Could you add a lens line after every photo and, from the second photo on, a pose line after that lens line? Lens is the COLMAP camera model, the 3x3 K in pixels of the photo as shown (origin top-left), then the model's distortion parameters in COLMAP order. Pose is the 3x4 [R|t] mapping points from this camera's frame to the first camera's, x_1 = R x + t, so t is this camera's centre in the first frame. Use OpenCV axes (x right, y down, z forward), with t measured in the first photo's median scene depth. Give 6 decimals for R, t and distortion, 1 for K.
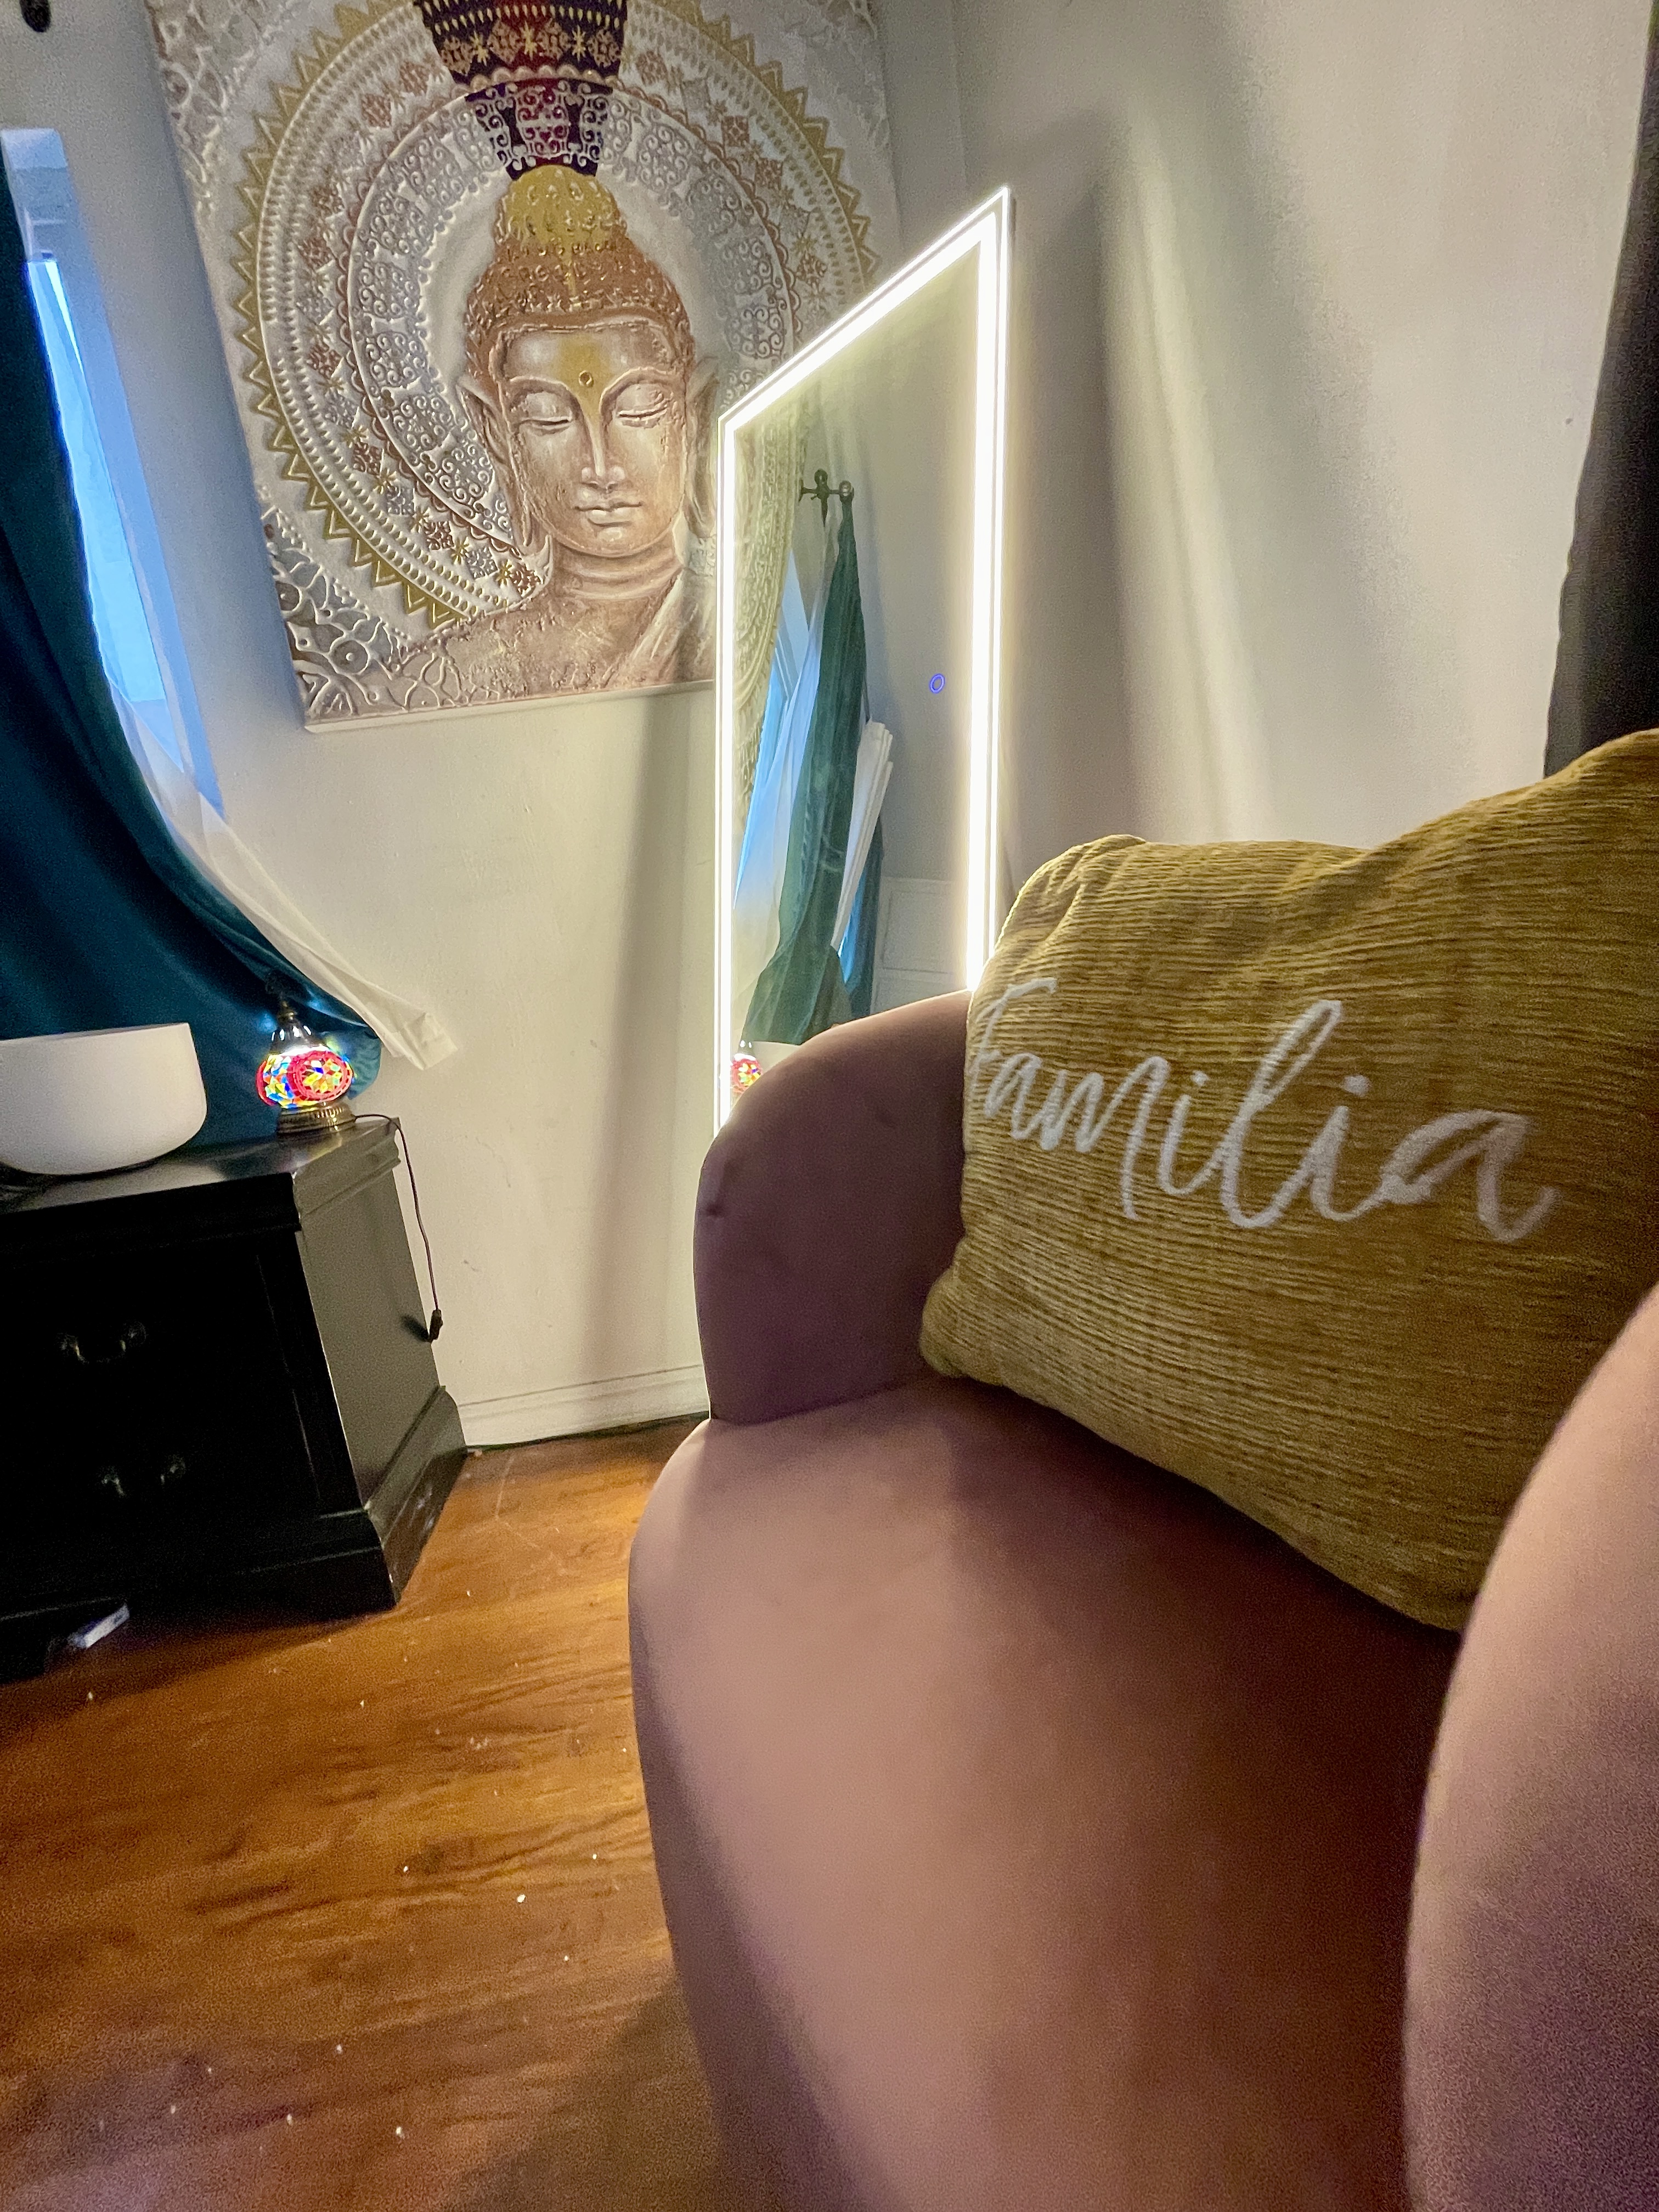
lens RADIAL K [[883.4, 0, 842.7], [0, 883.4, 1108.6], [0, 0, 1]] dist [-0.006255, 0.000674]
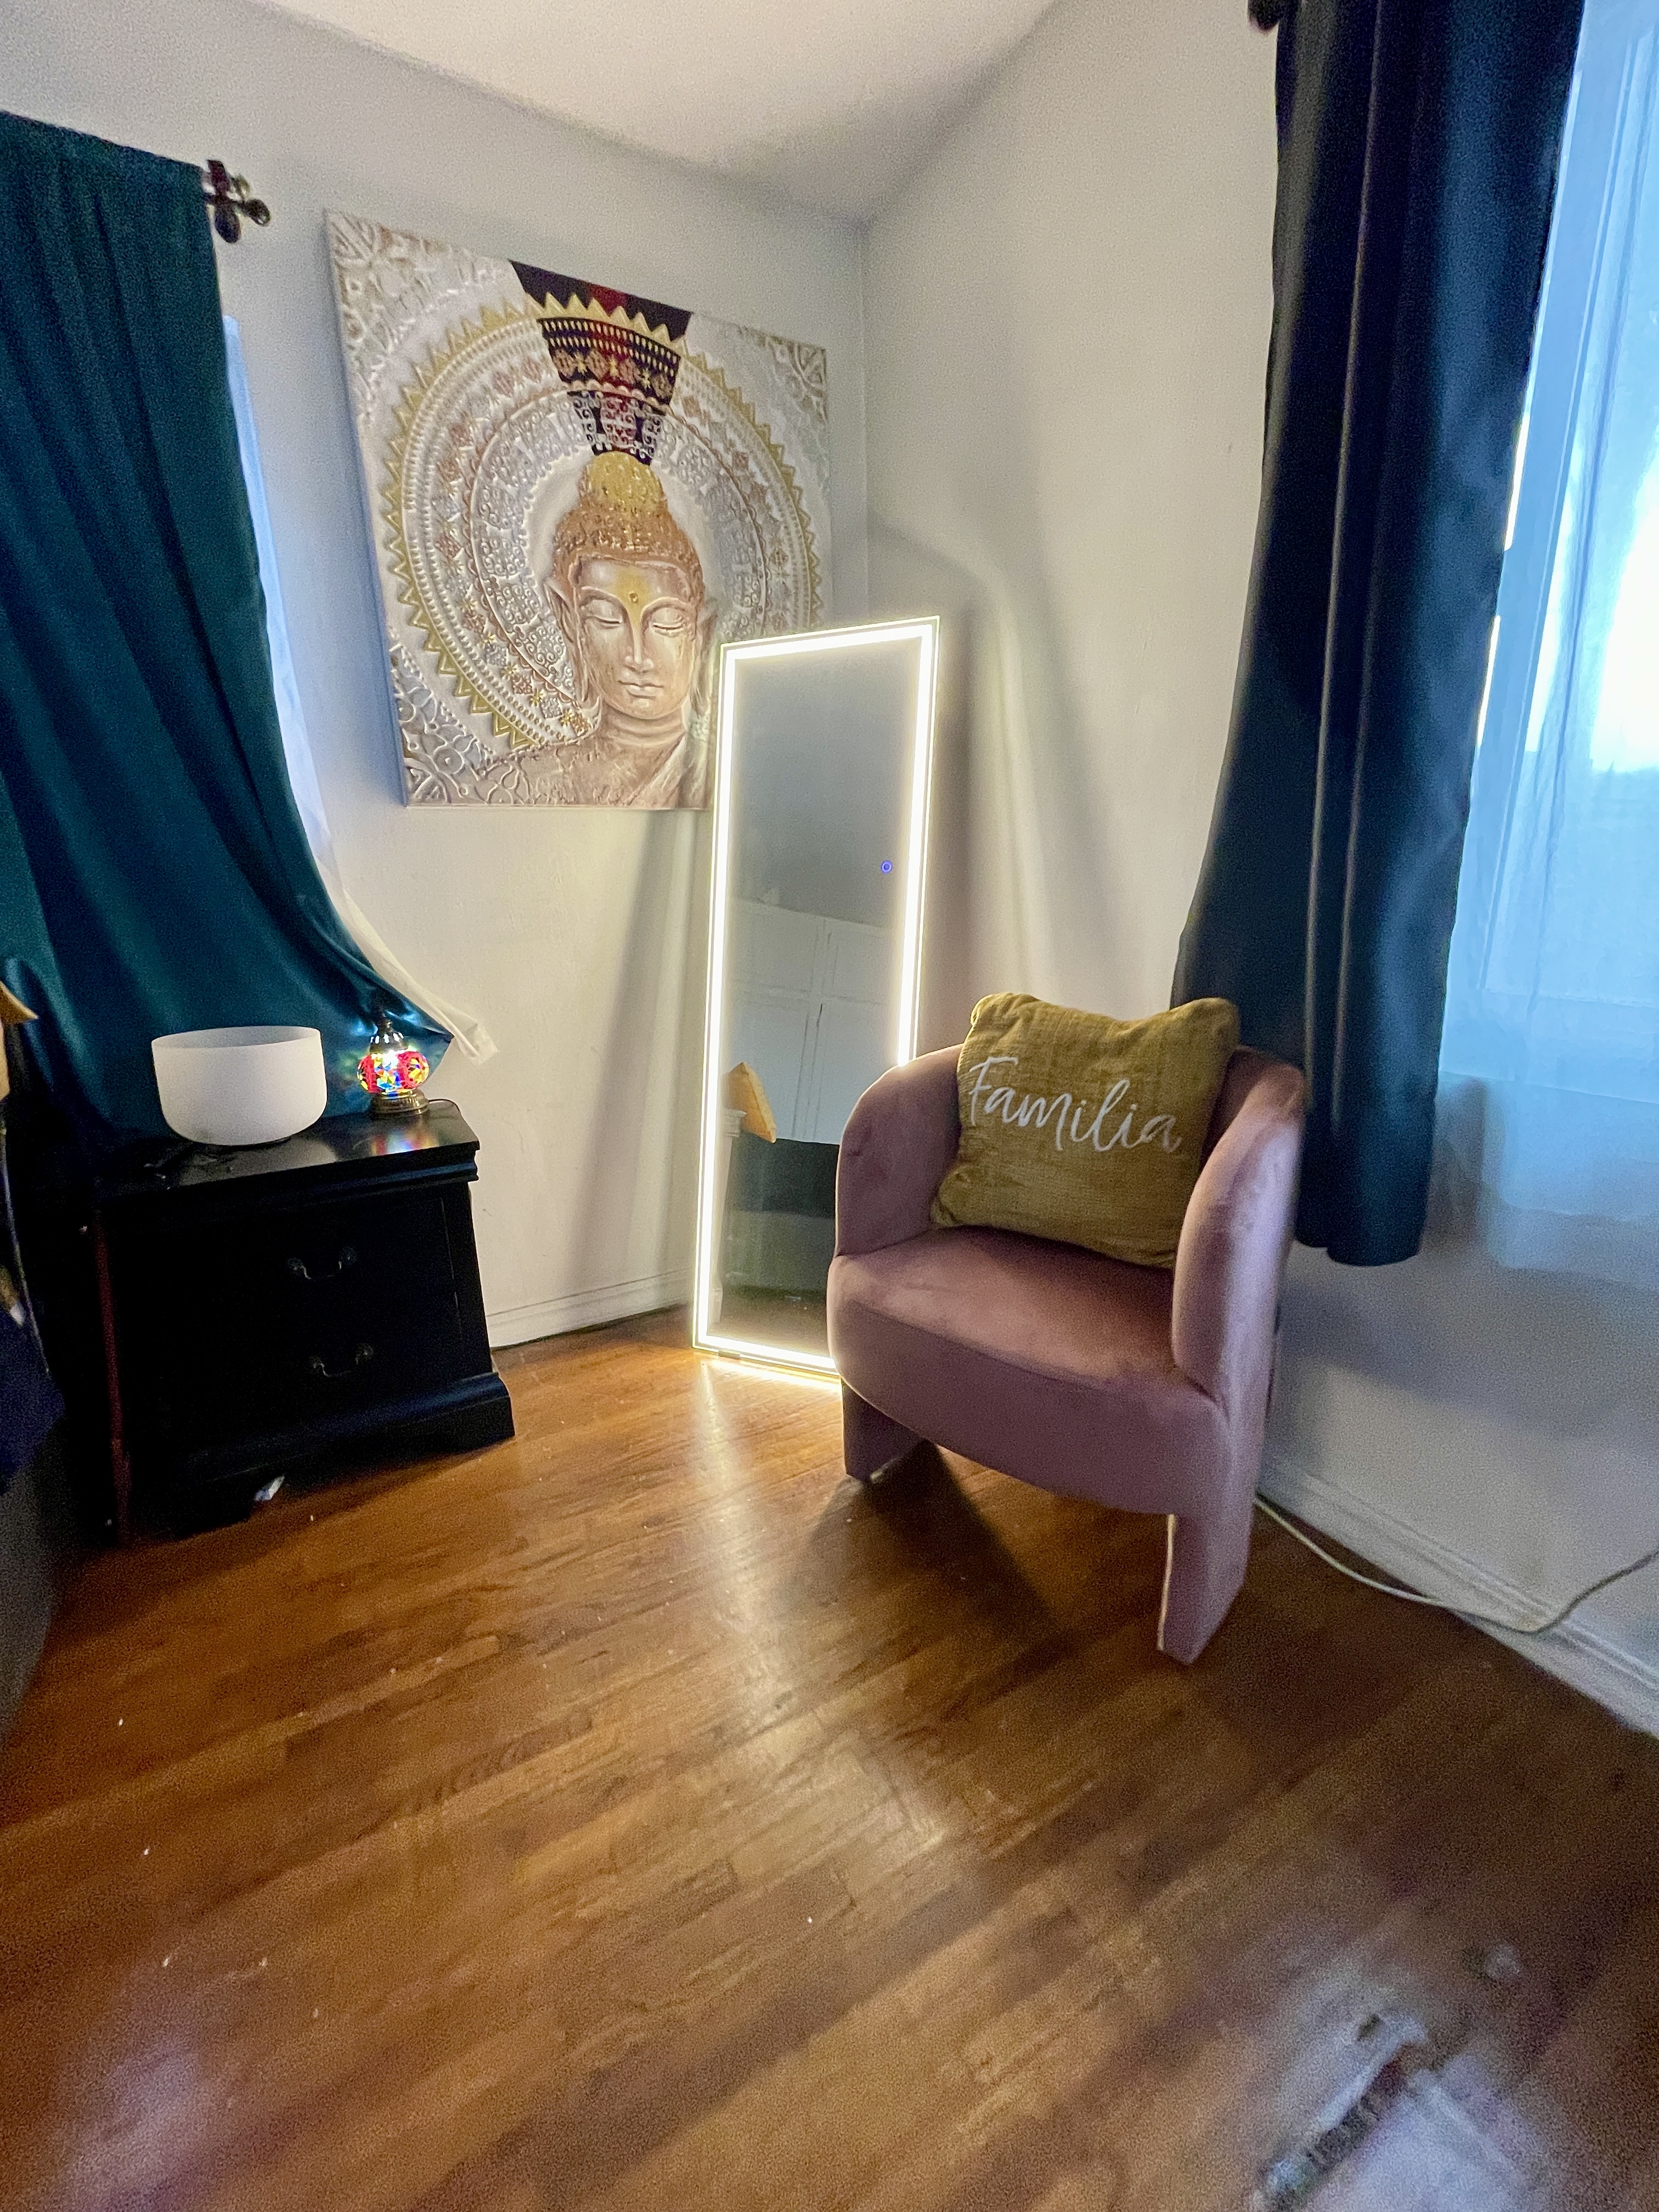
lens RADIAL K [[883.4, 0, 842.7], [0, 883.4, 1108.6], [0, 0, 1]] dist [-0.006255, 0.000674]
pose [[0.918557, 0.006340, 0.395239, -0.564632], [-0.018569, 0.999460, 0.027123, -0.029408], [-0.394853, -0.032253, 0.918178, -0.524447]]
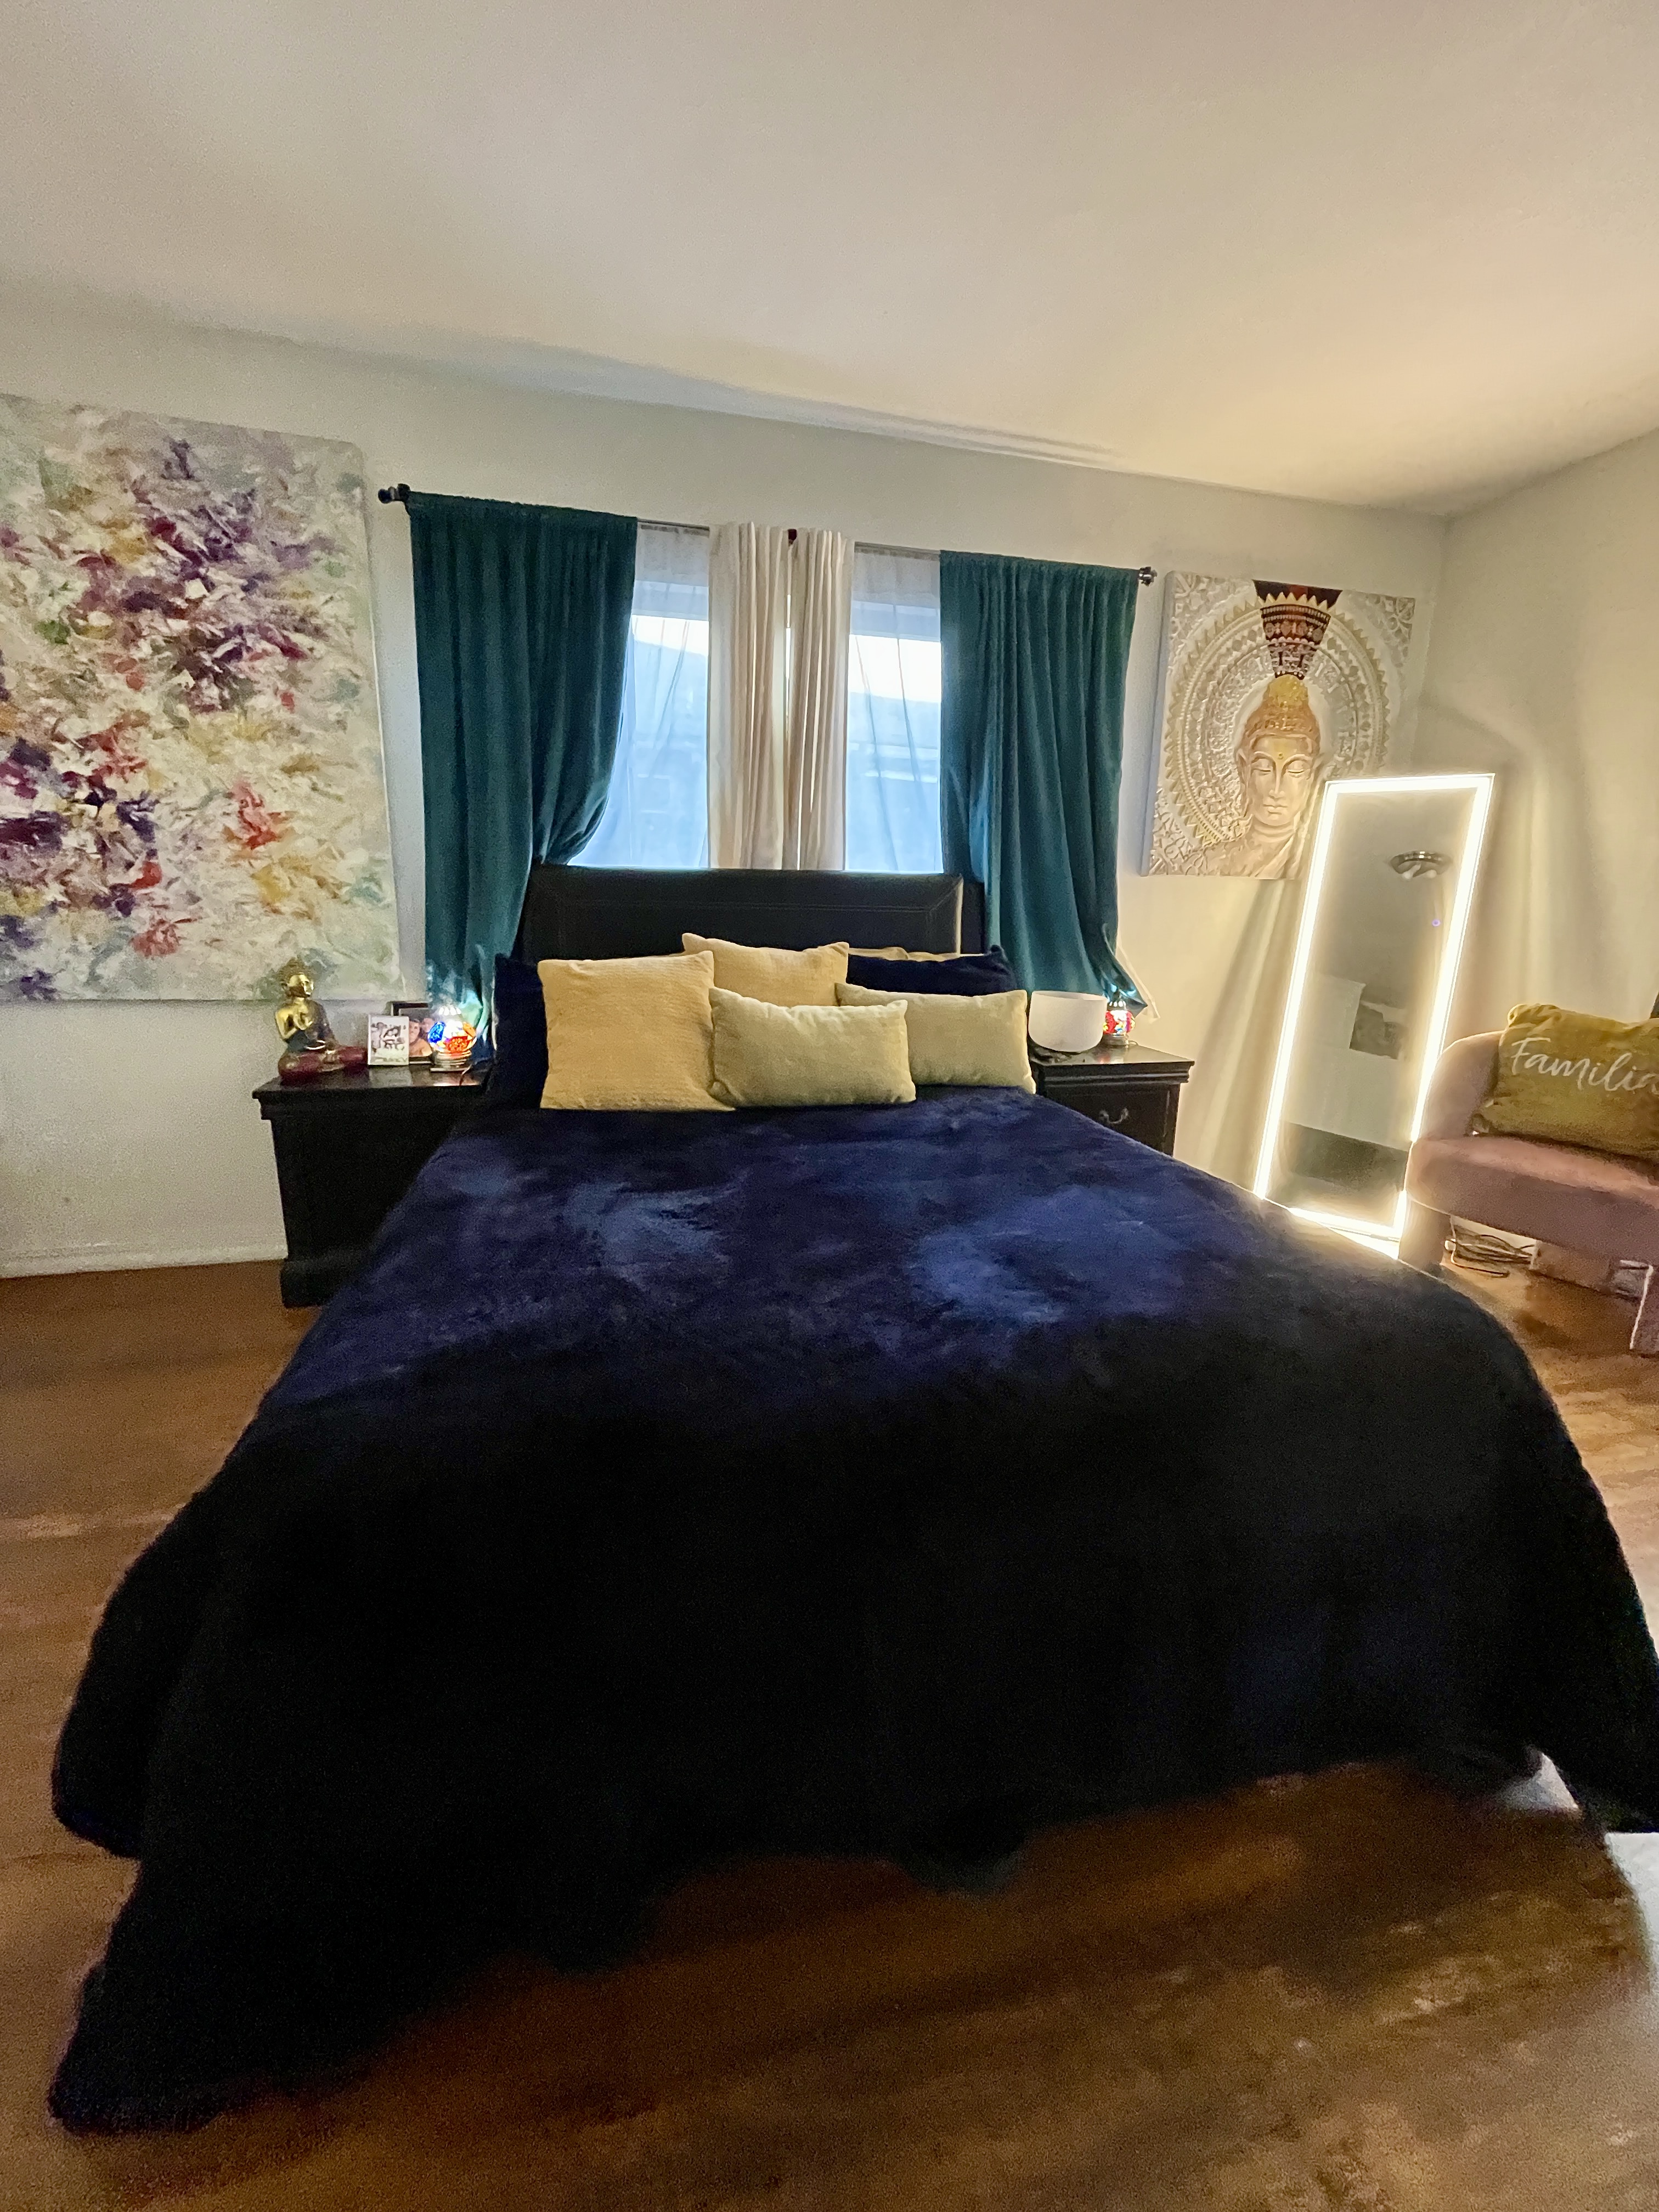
lens RADIAL K [[883.4, 0, 842.7], [0, 883.4, 1108.6], [0, 0, 1]] dist [-0.006255, 0.000674]
pose [[0.981976, 0.115429, 0.149662, -1.810245], [-0.120437, 0.992411, 0.024812, 0.242997], [-0.145662, -0.042389, 0.988426, -1.344319]]
